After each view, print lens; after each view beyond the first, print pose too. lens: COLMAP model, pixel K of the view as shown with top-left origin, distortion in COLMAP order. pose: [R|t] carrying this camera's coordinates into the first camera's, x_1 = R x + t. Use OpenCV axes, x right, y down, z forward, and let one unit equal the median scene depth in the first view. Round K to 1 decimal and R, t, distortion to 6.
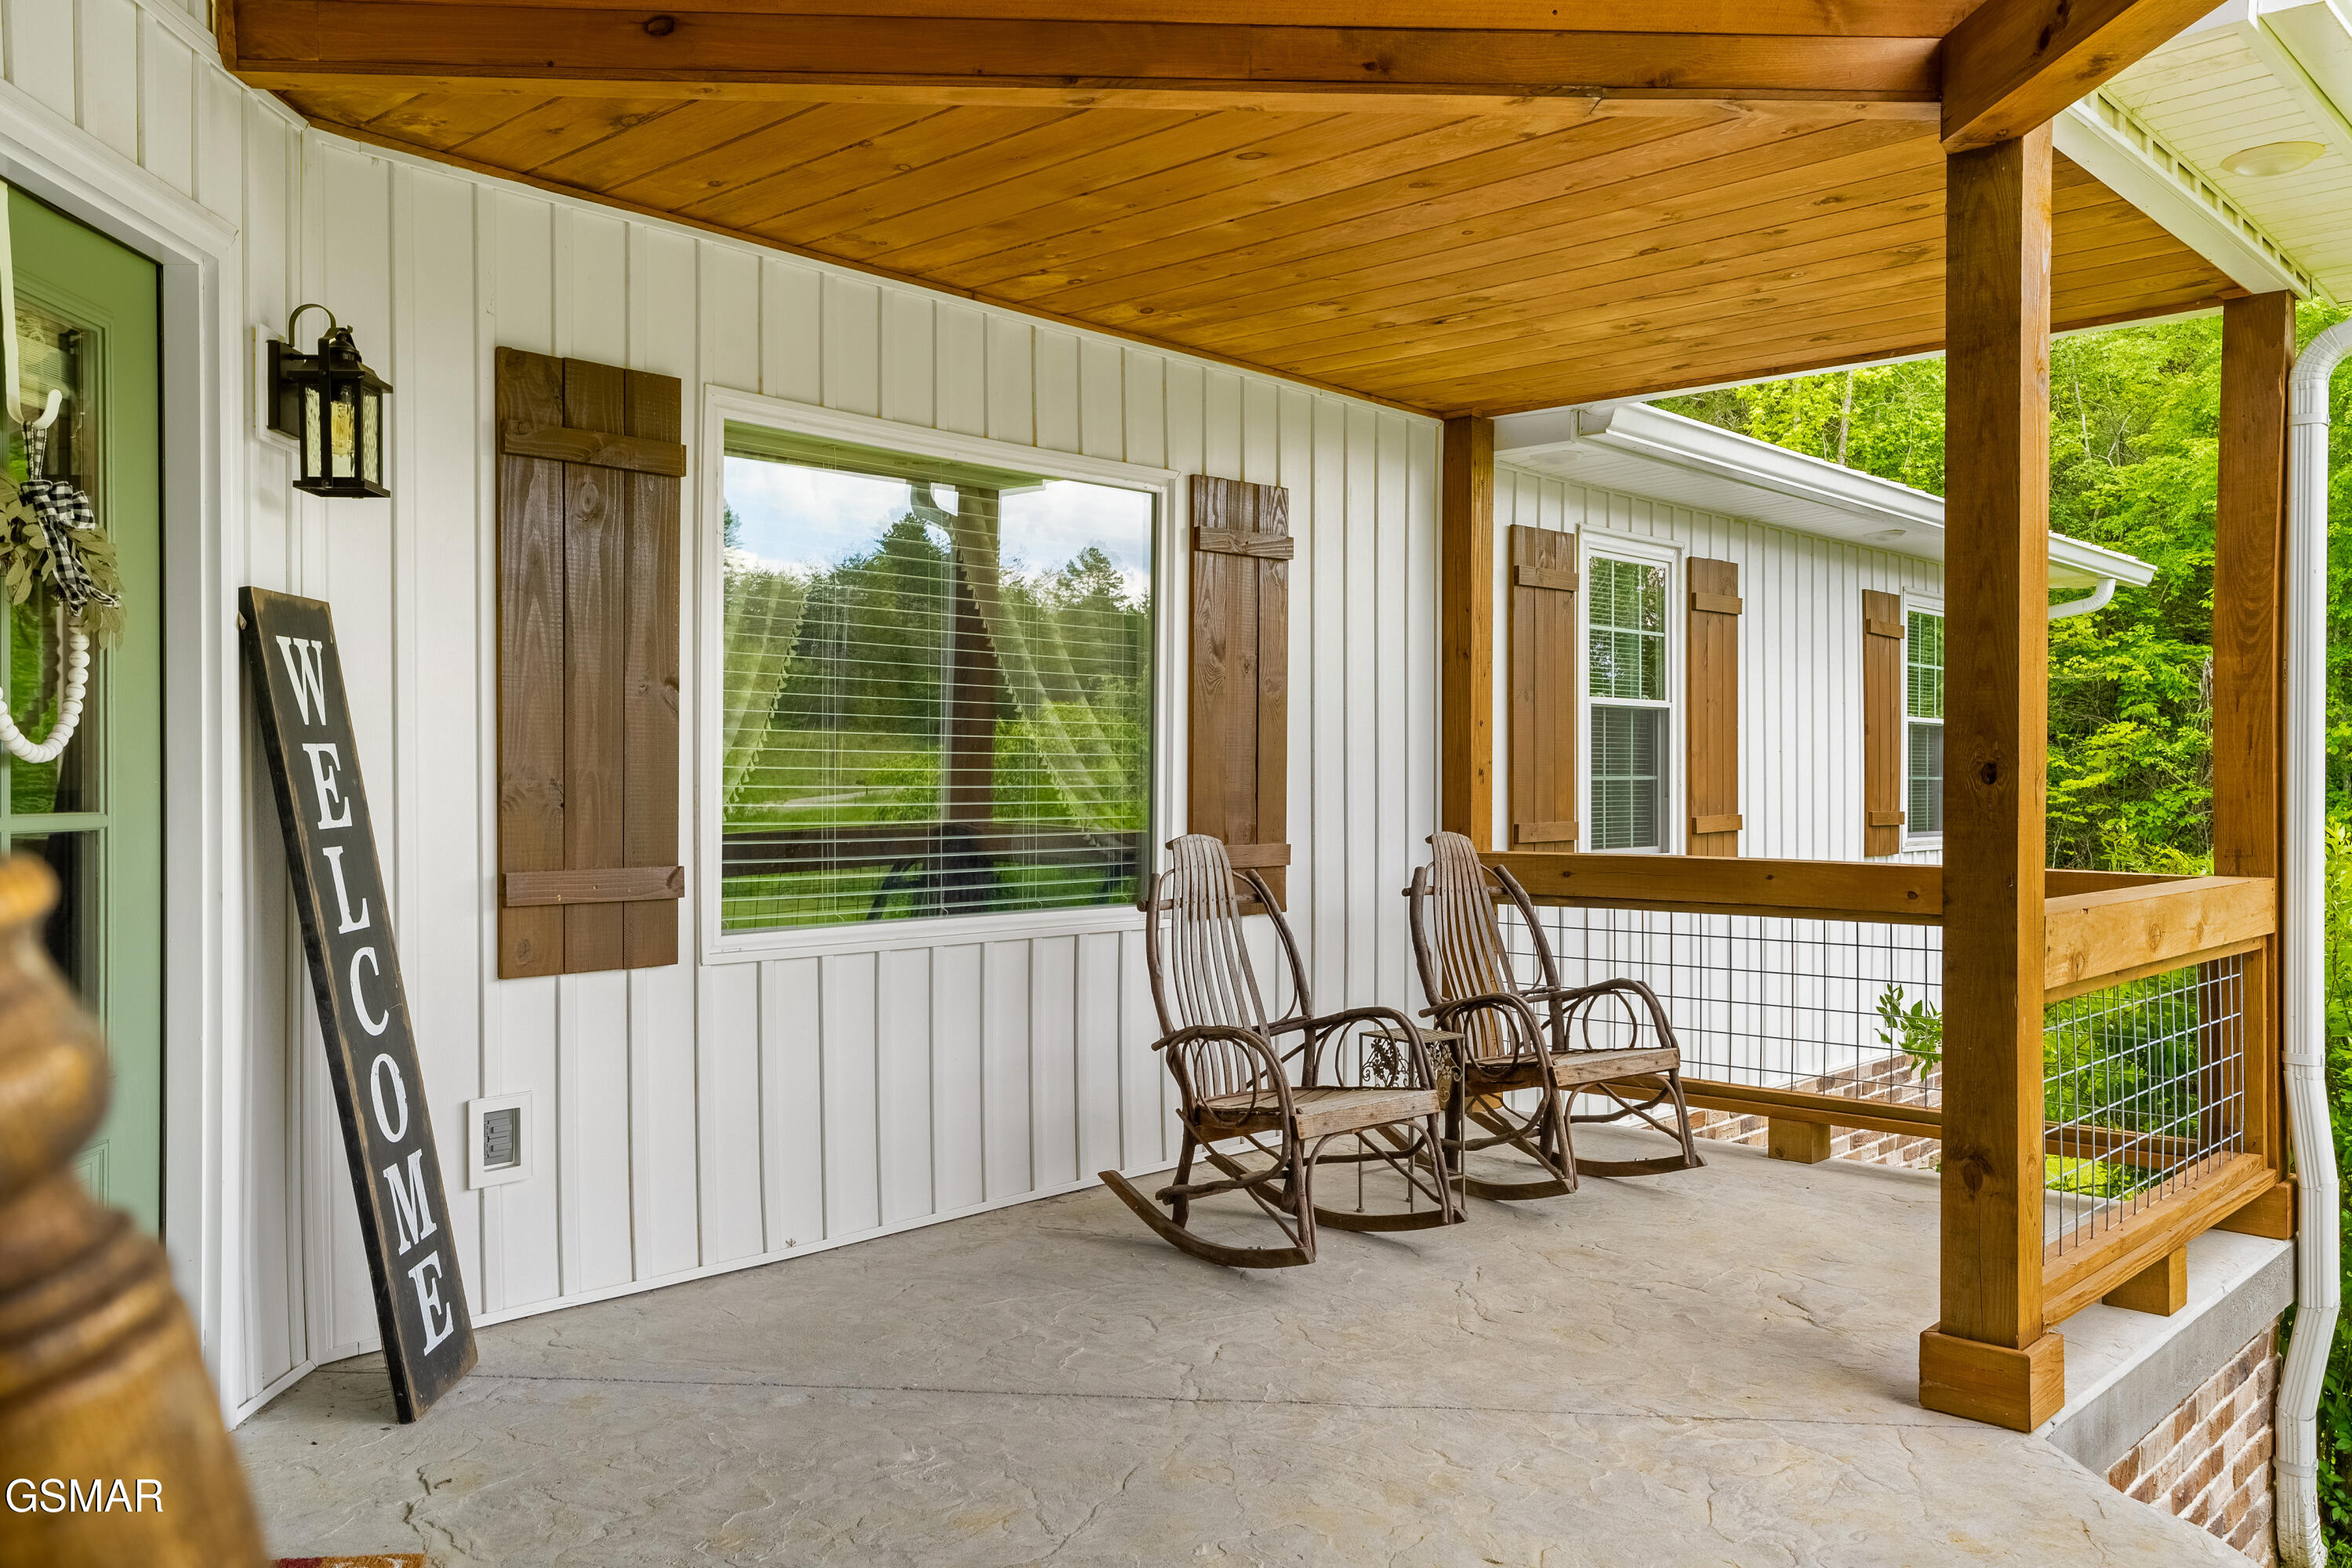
lens RADIAL K [[1837.7, 0, 1176.0], [0, 1837.7, 784.0], [0, 0, 1]] dist [0.012082, 0.005408]
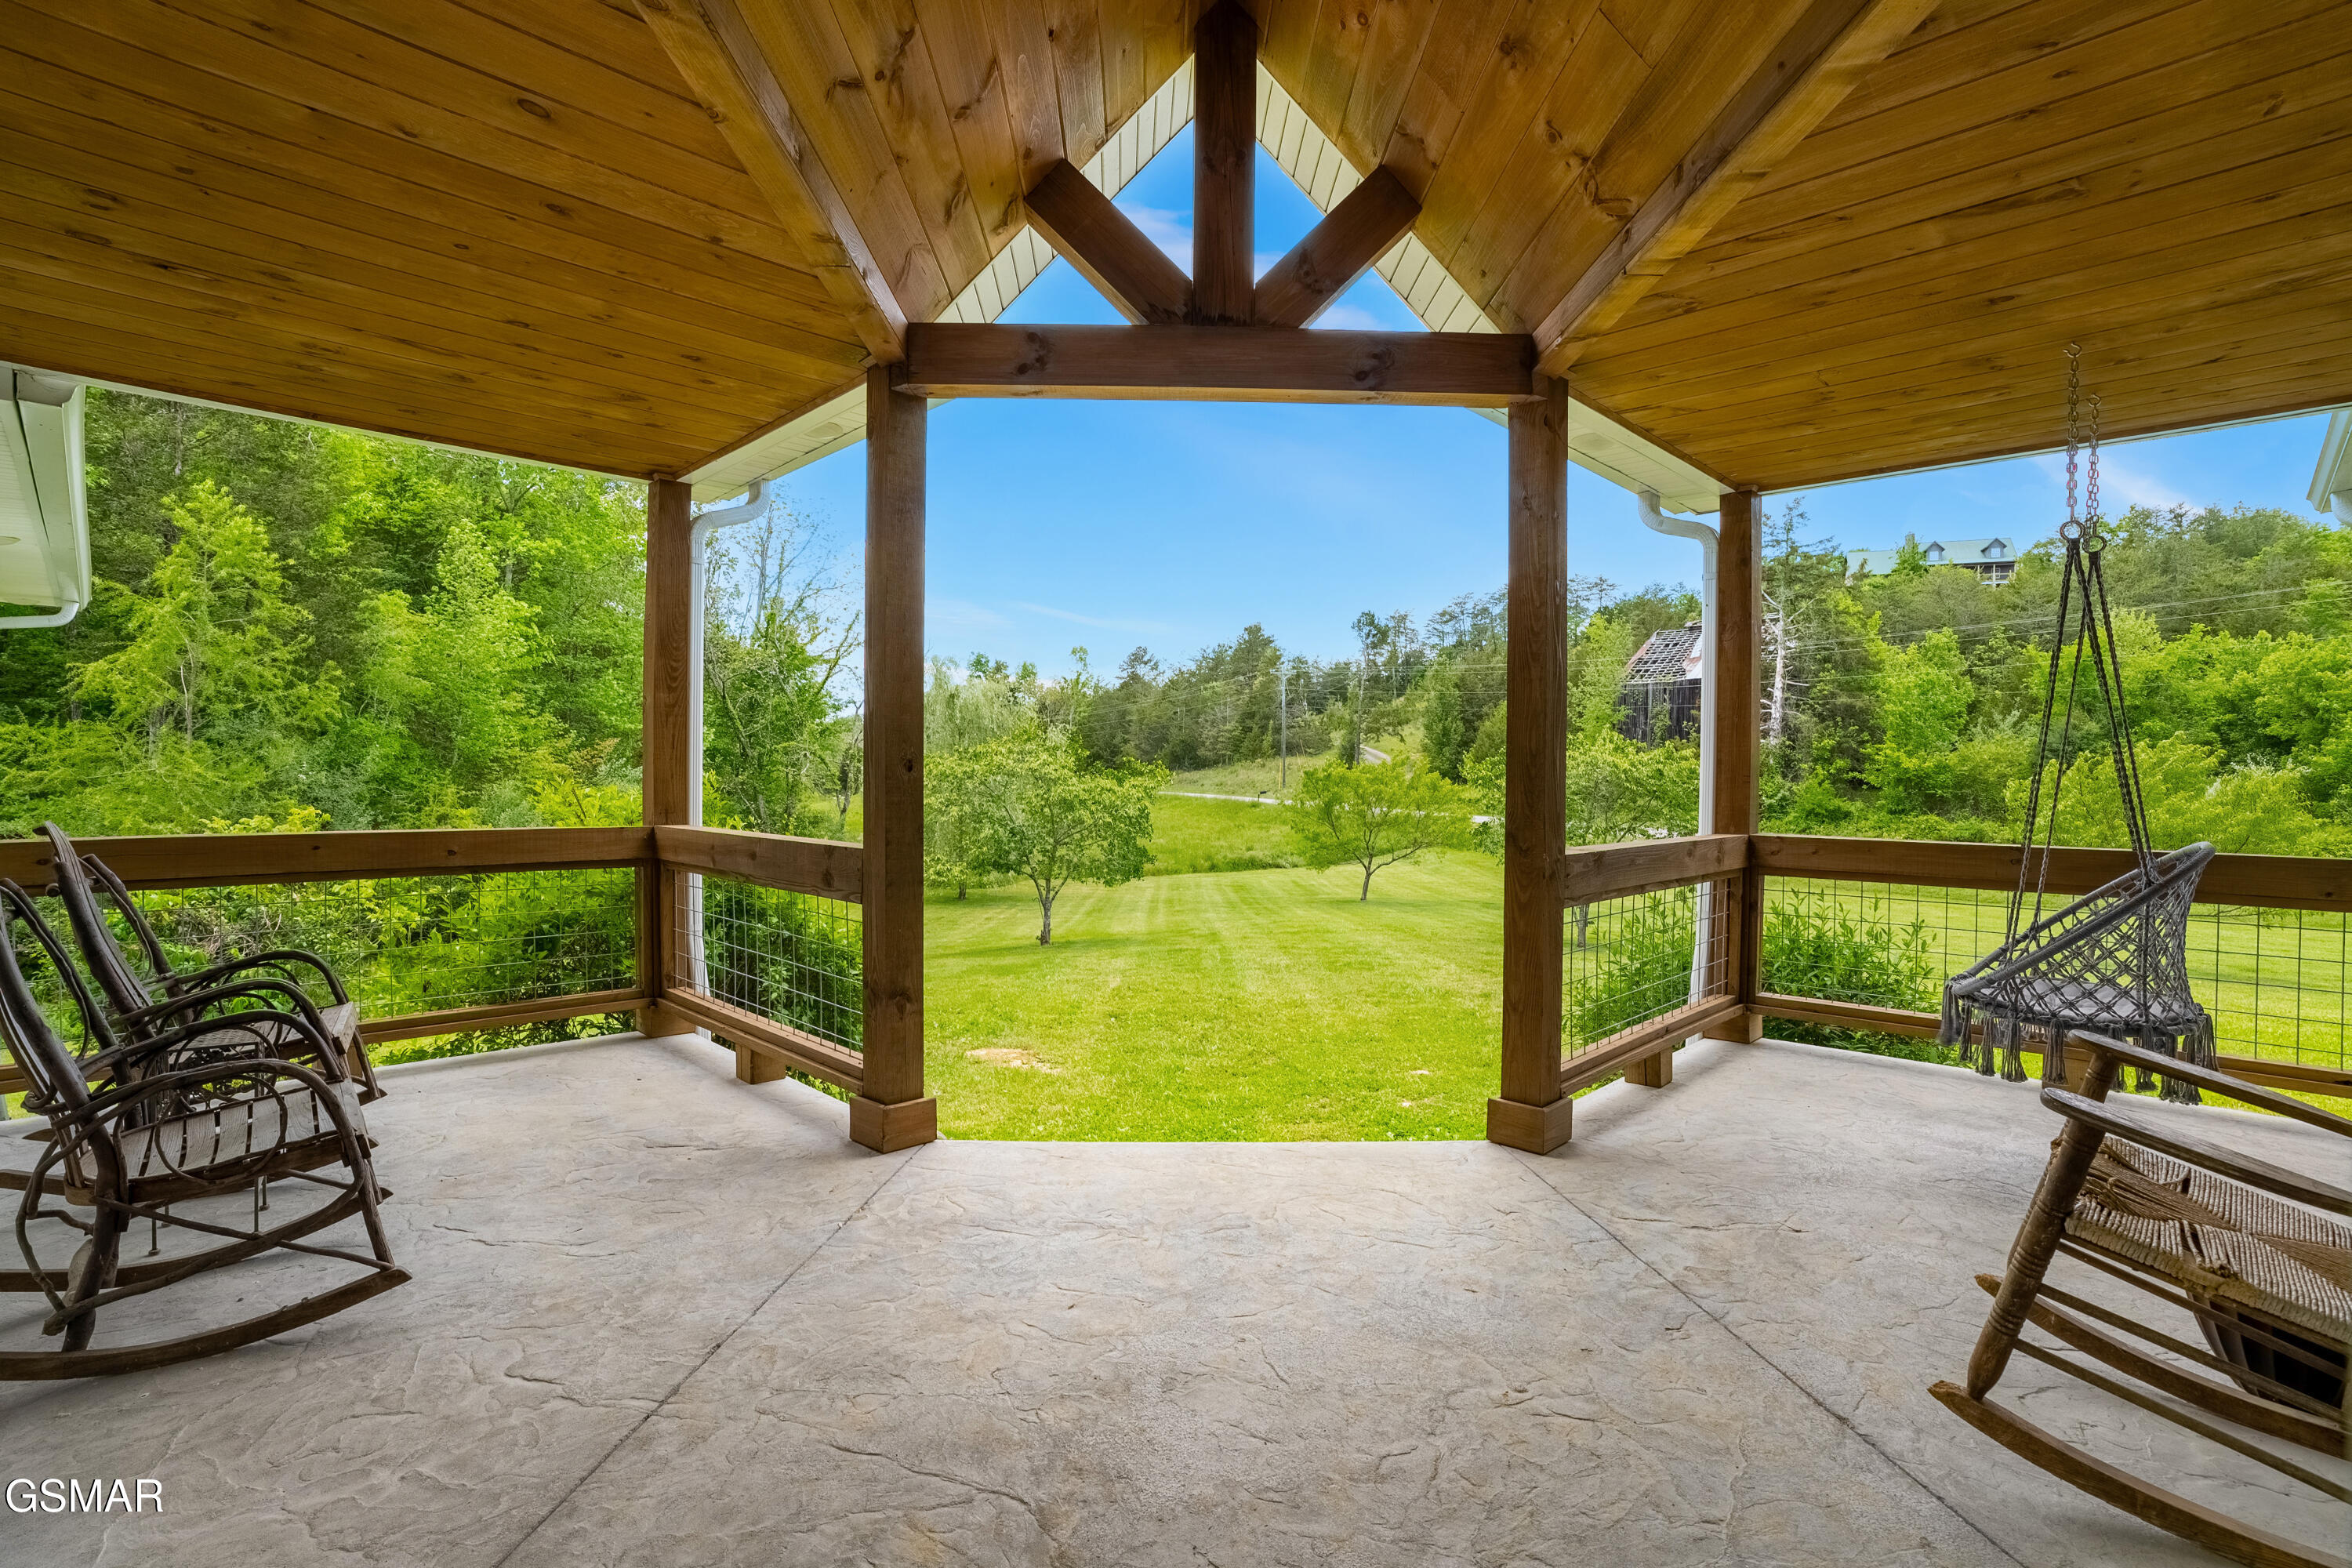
lens RADIAL K [[1086.7, 0, 1170.6], [0, 1086.7, 788.9], [0, 0, 1]] dist [-0.067895, 0.024235]
pose [[0.047593, -0.016709, 0.998727, -0.483799], [-0.006254, 0.999835, 0.017025, -0.002723], [-0.998847, -0.007057, 0.047481, 0.642725]]
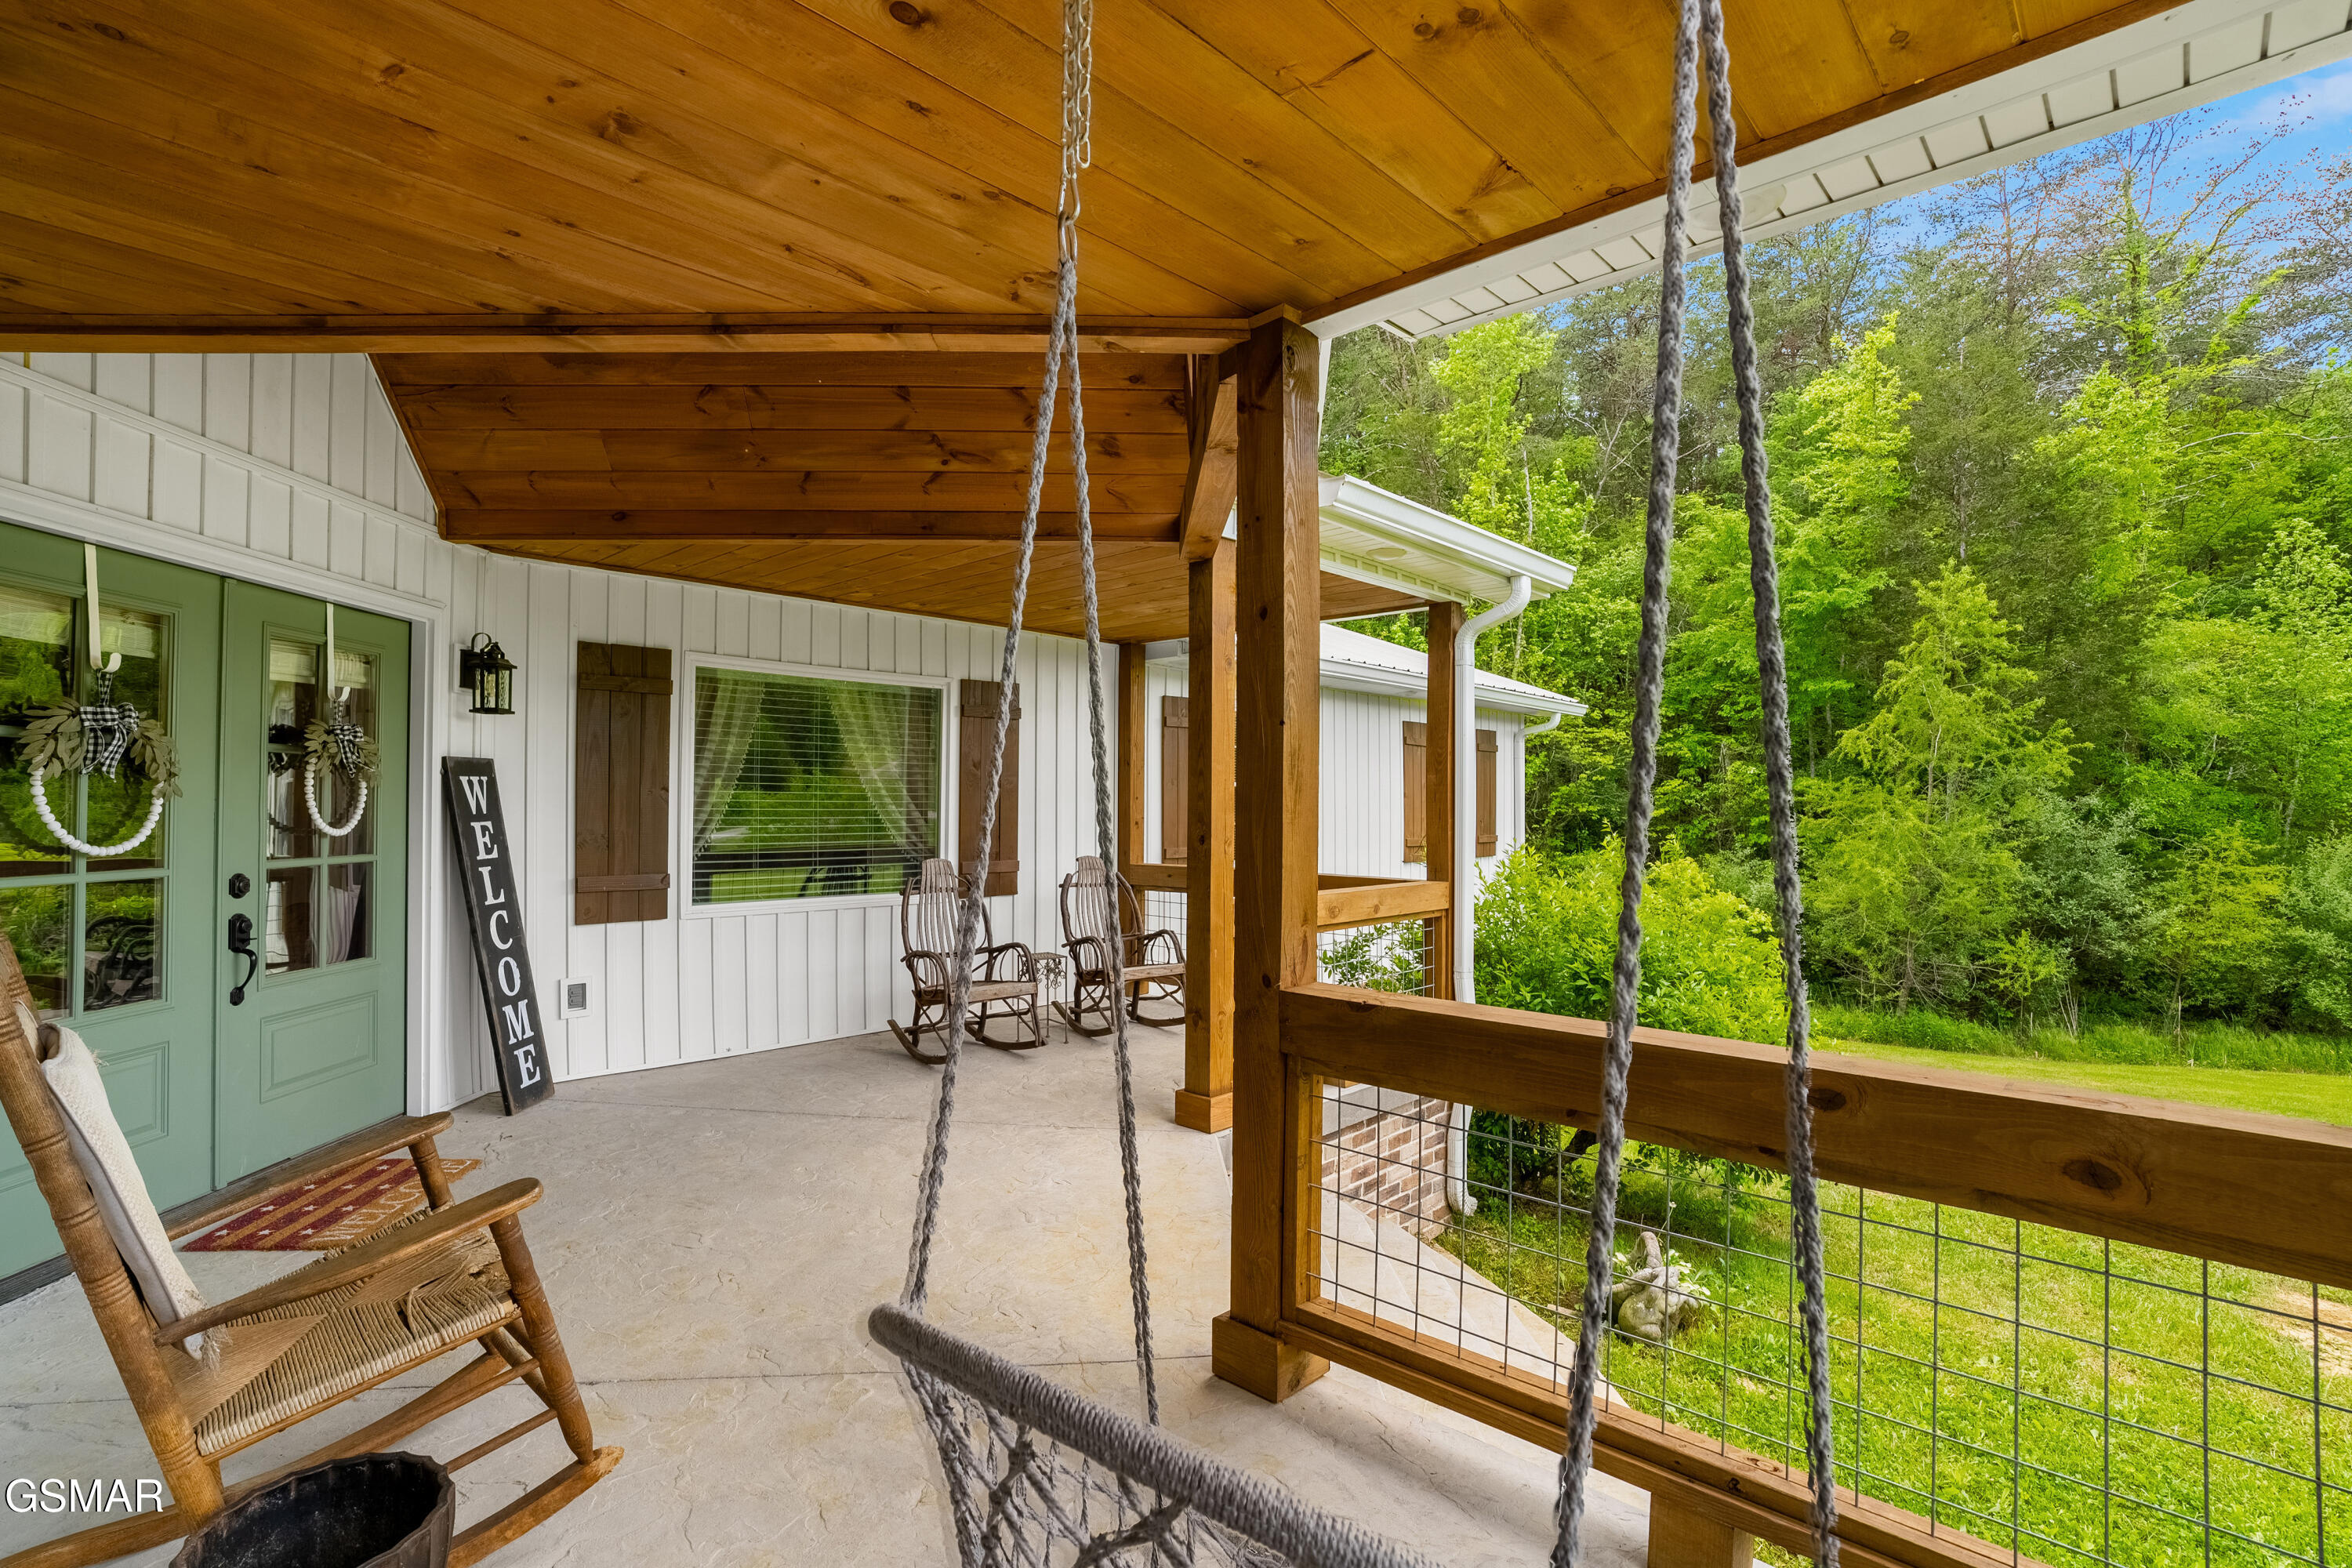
lens RADIAL K [[1086.7, 0, 1170.6], [0, 1086.7, 788.9], [0, 0, 1]] dist [-0.067895, 0.024235]
pose [[0.999860, 0.004066, -0.016239, 0.378675], [-0.004341, 0.999848, -0.016910, -0.040338], [0.016168, 0.016979, 0.999725, -0.281850]]
